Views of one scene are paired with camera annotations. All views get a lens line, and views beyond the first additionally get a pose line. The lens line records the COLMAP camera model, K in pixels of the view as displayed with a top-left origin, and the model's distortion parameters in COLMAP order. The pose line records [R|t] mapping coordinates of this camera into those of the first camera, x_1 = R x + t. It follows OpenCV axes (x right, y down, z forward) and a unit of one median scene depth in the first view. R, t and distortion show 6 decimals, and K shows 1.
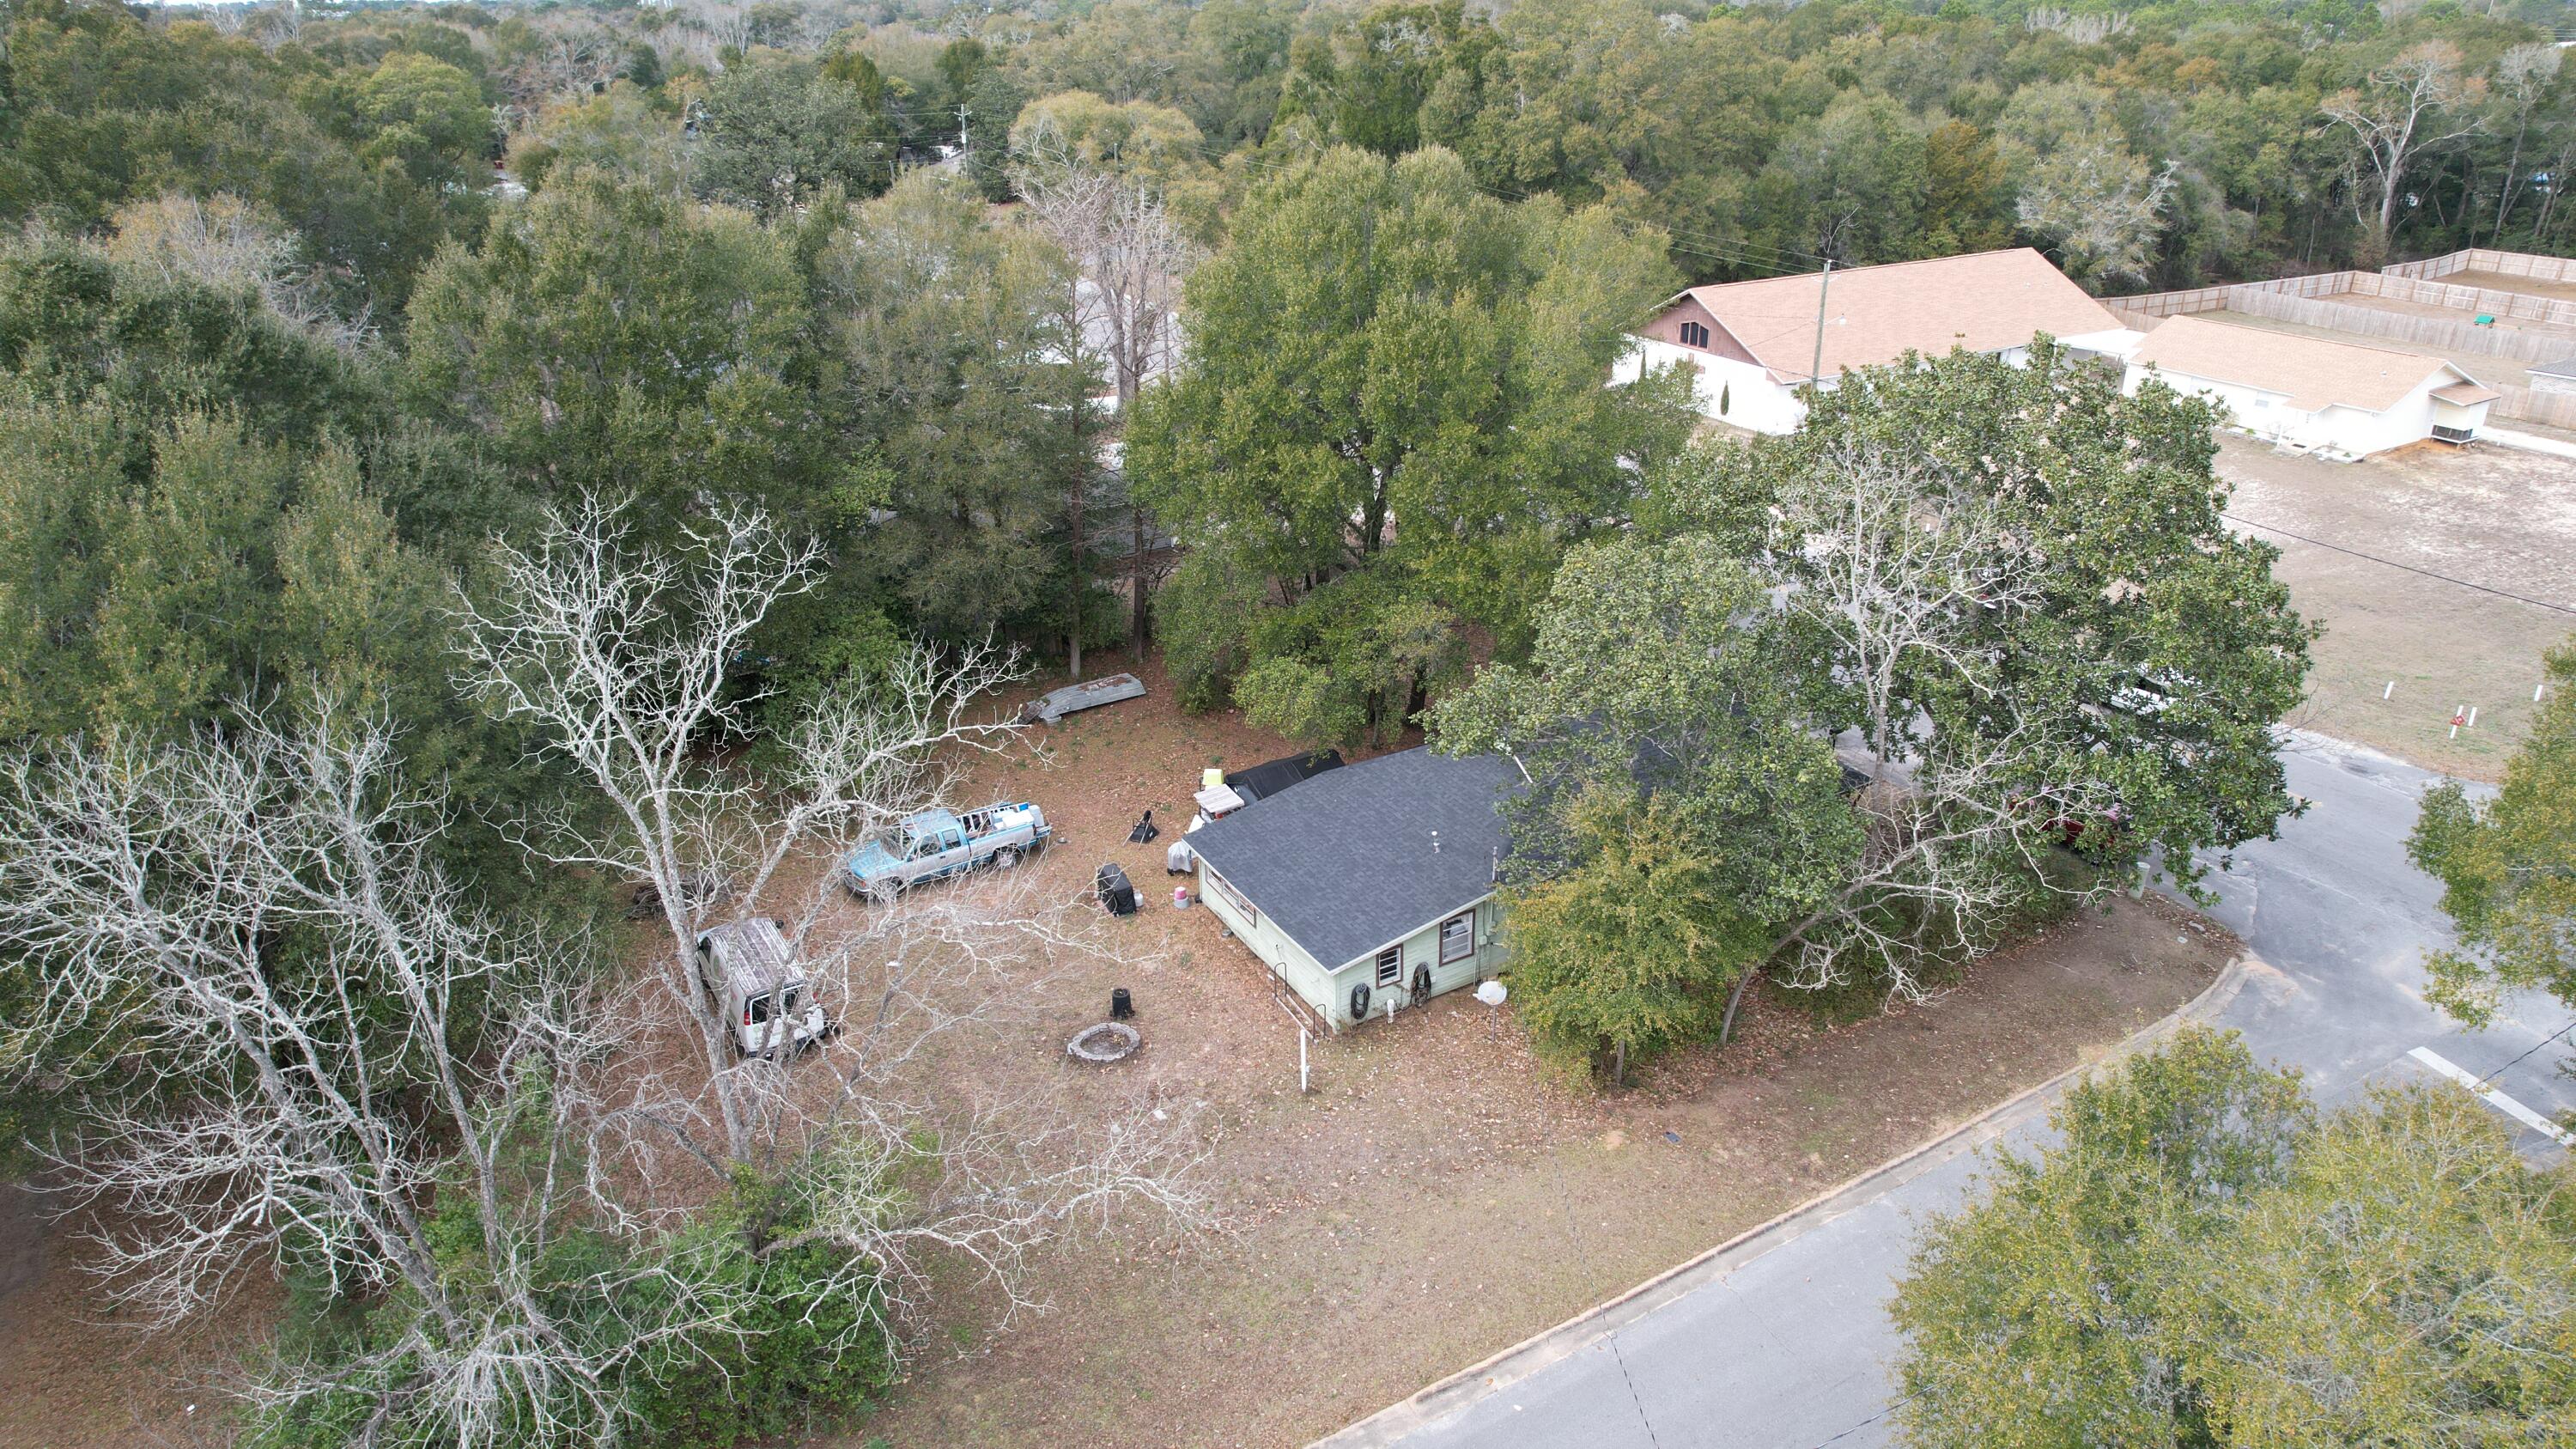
lens RADIAL K [[1643.0, 0, 1299.7], [0, 1643.0, 716.1], [0, 0, 1]] dist [-0.073204, 0.061241]
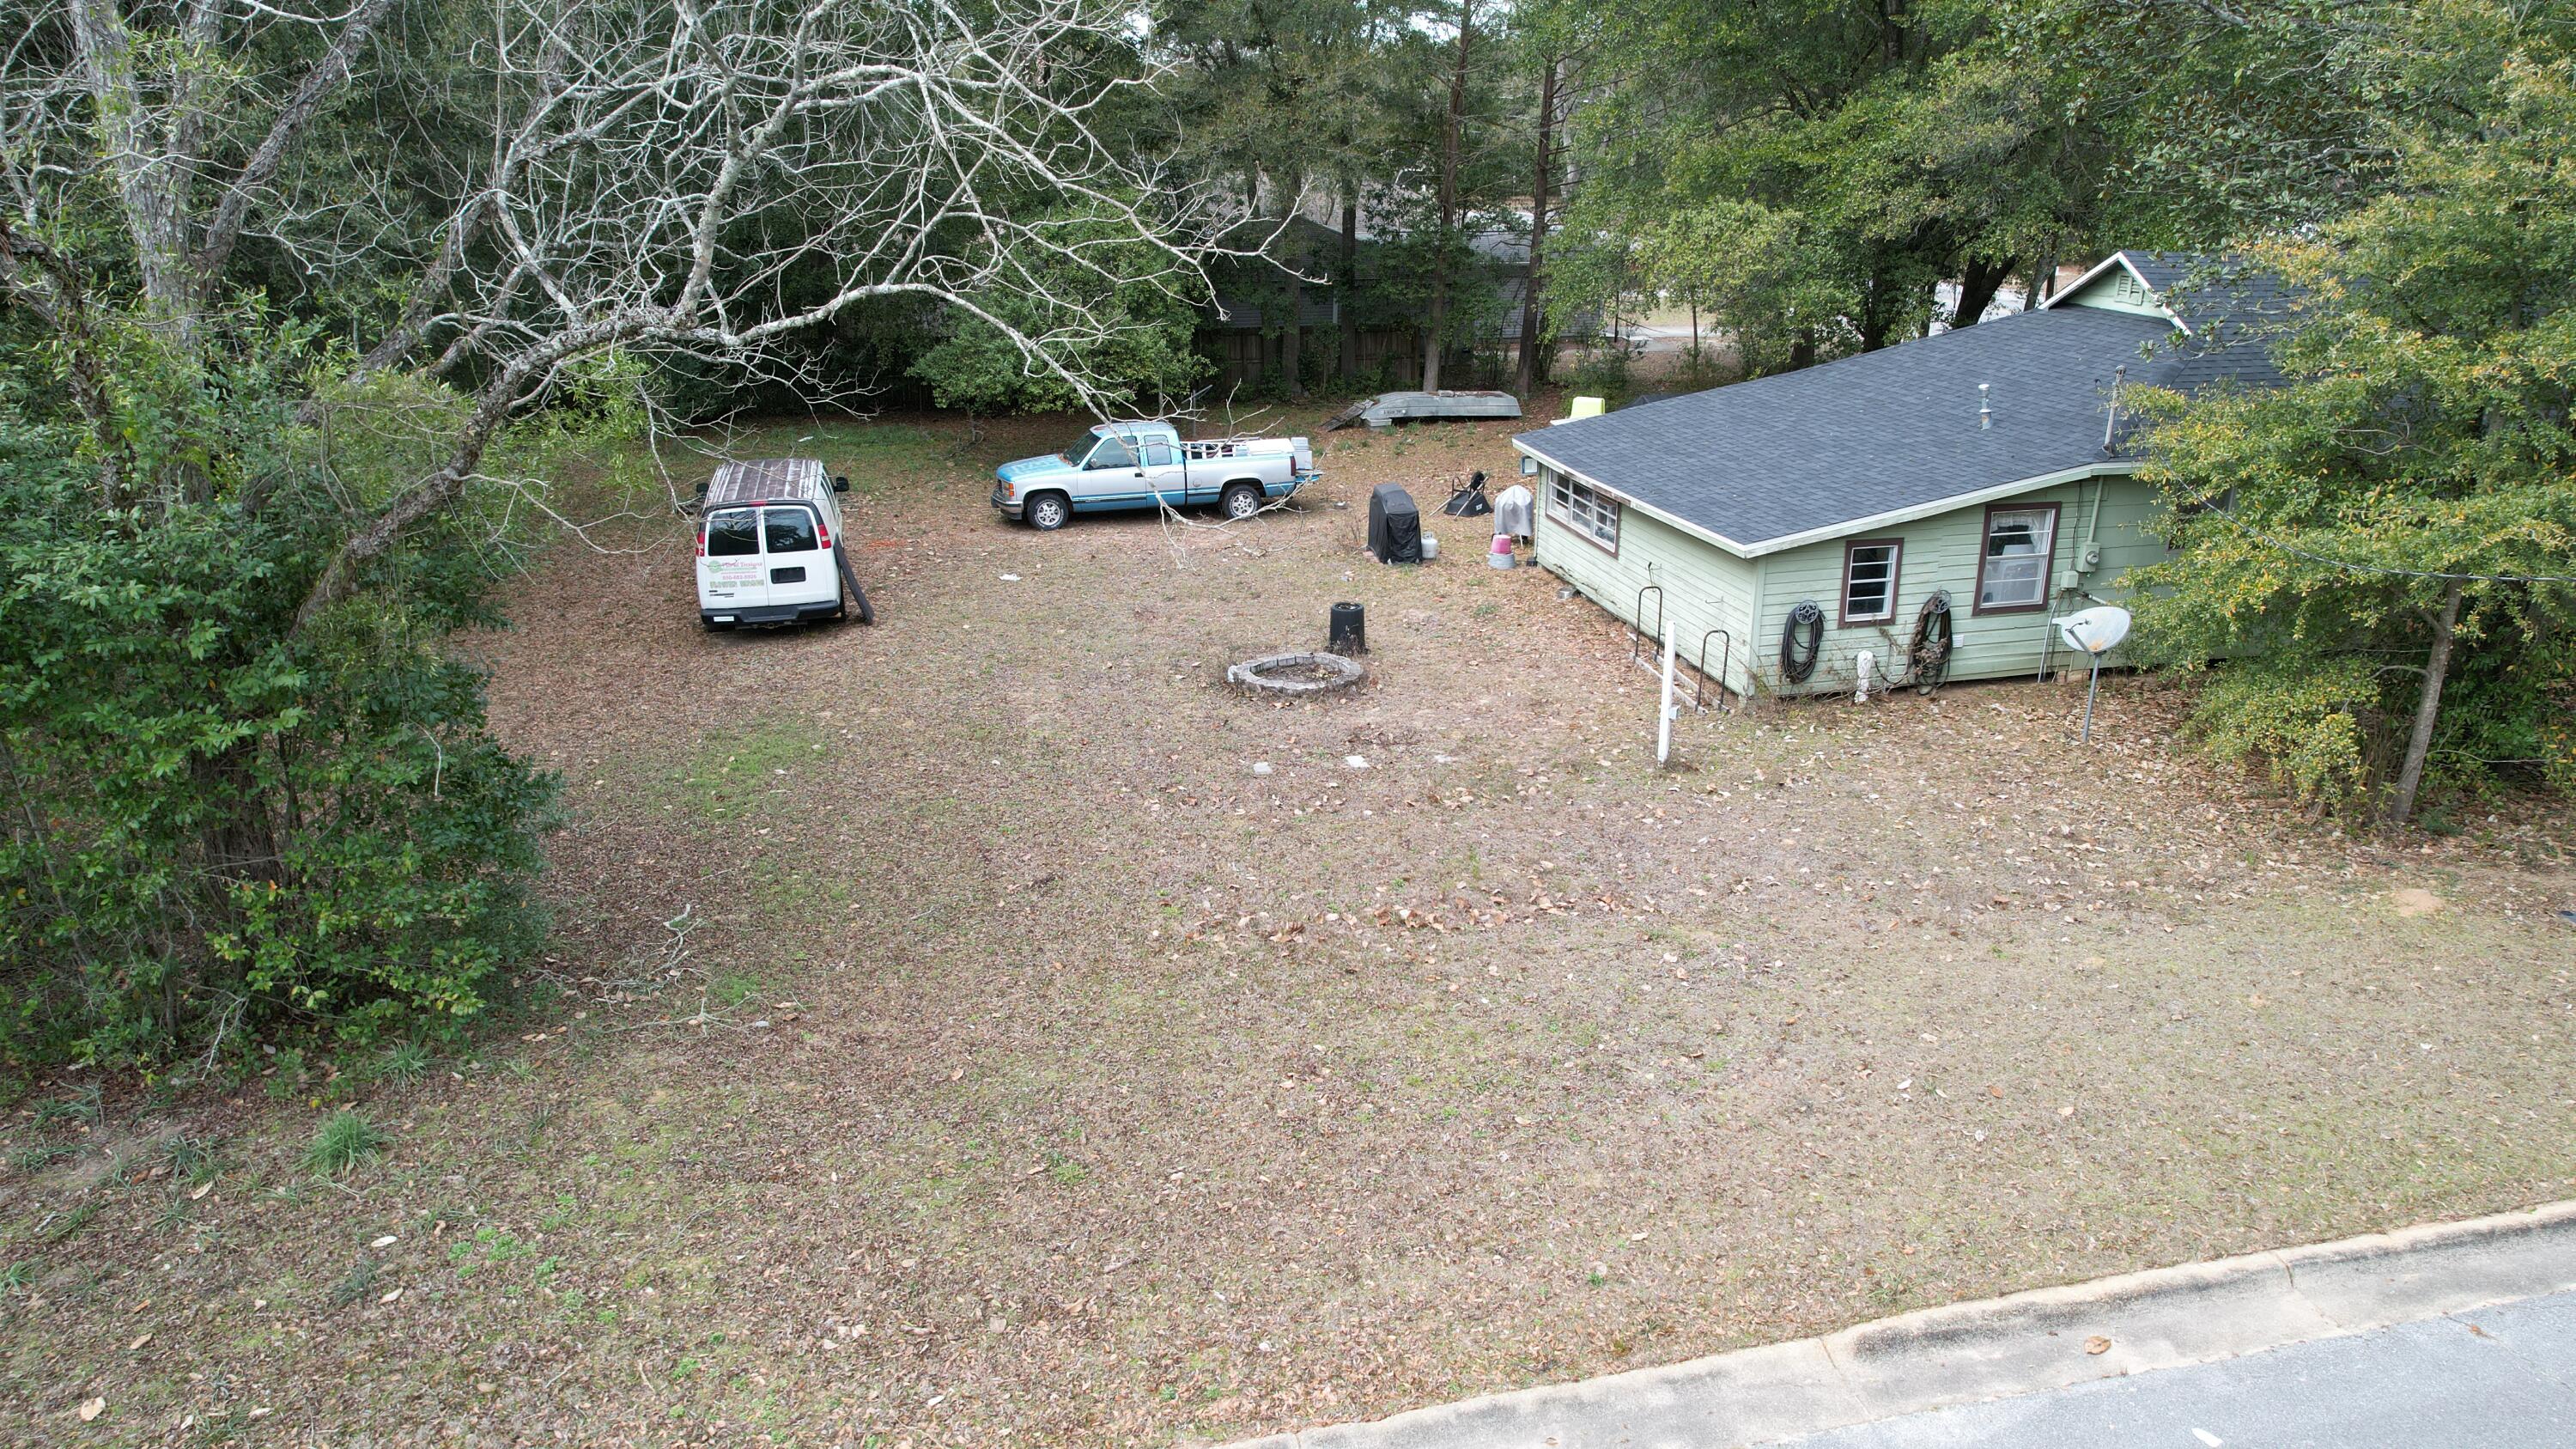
lens RADIAL K [[1648.0, 0, 1301.2], [0, 1648.0, 733.0], [0, 0, 1]] dist [-0.074078, 0.062079]
pose [[0.954932, 0.106879, -0.276914, 0.033561], [-0.127157, 0.990284, -0.056283, 0.258030], [0.268208, 0.088958, 0.959245, 0.506709]]
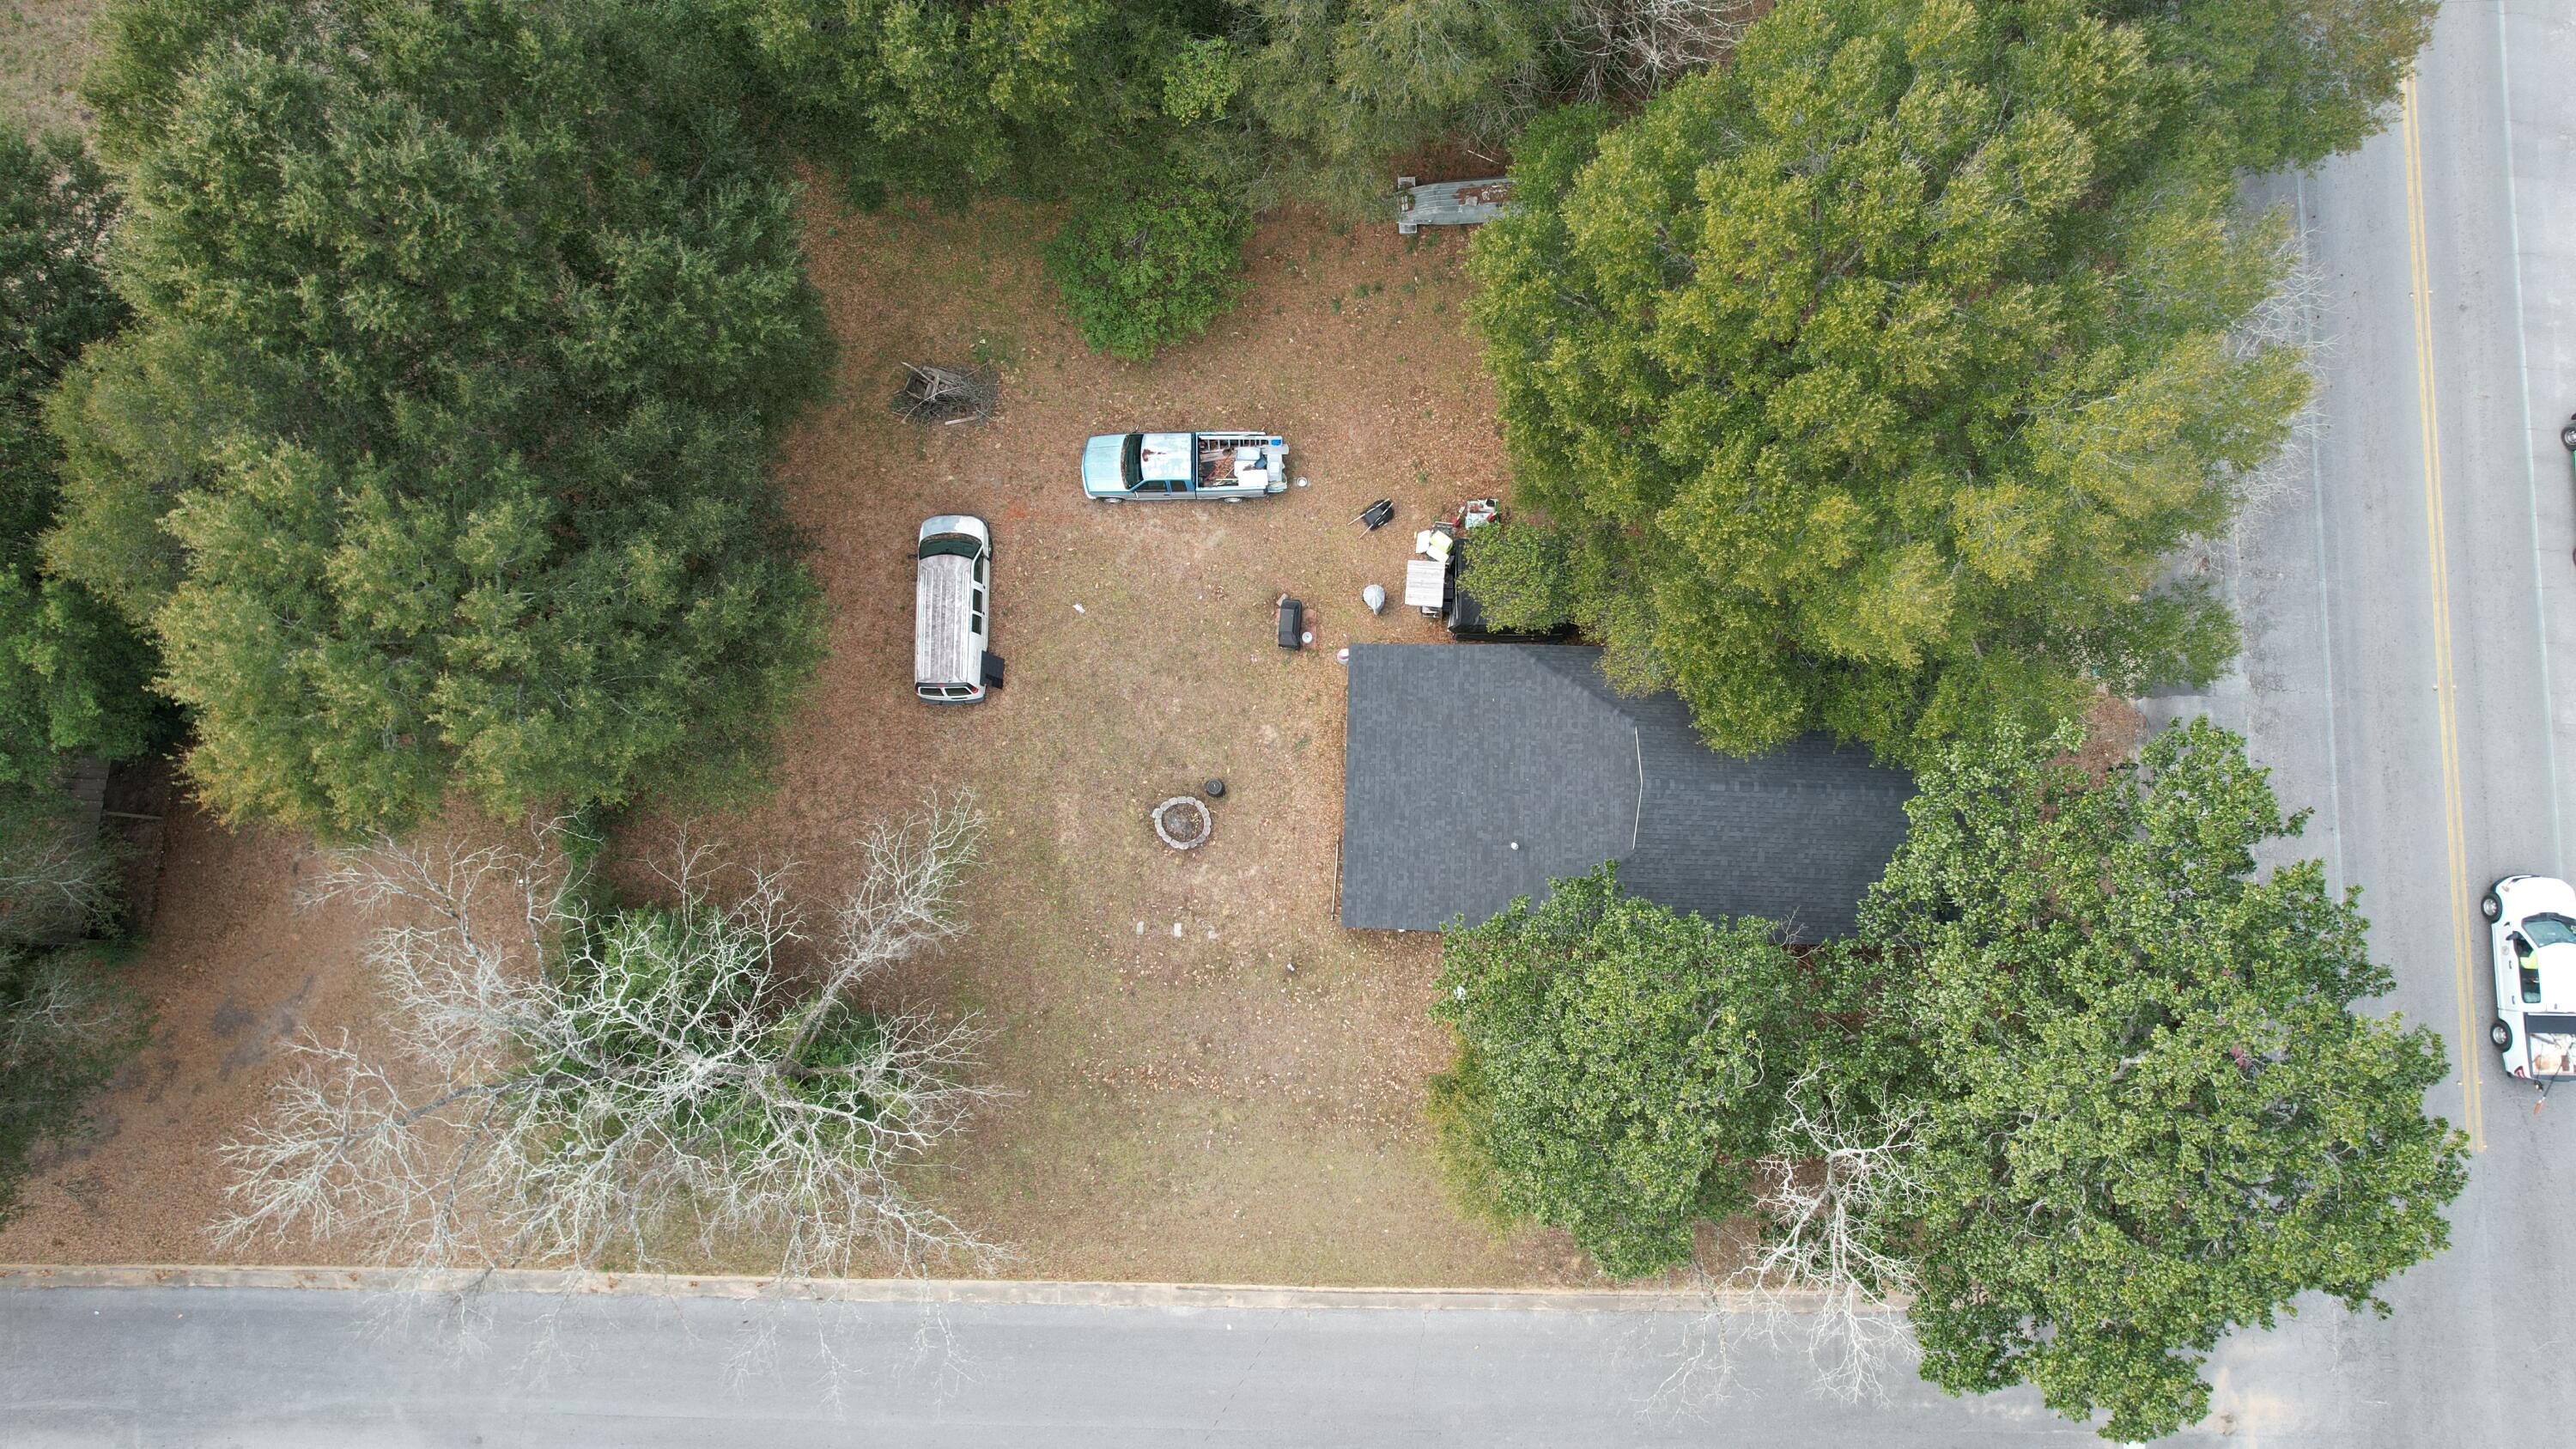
lens RADIAL K [[1648.0, 0, 1301.2], [0, 1648.0, 733.0], [0, 0, 1]] dist [-0.074078, 0.062079]
pose [[0.849238, 0.523299, -0.070380, 0.004864], [-0.213302, 0.461940, 0.860879, -0.912280], [0.483009, -0.716079, 0.503918, 0.502850]]
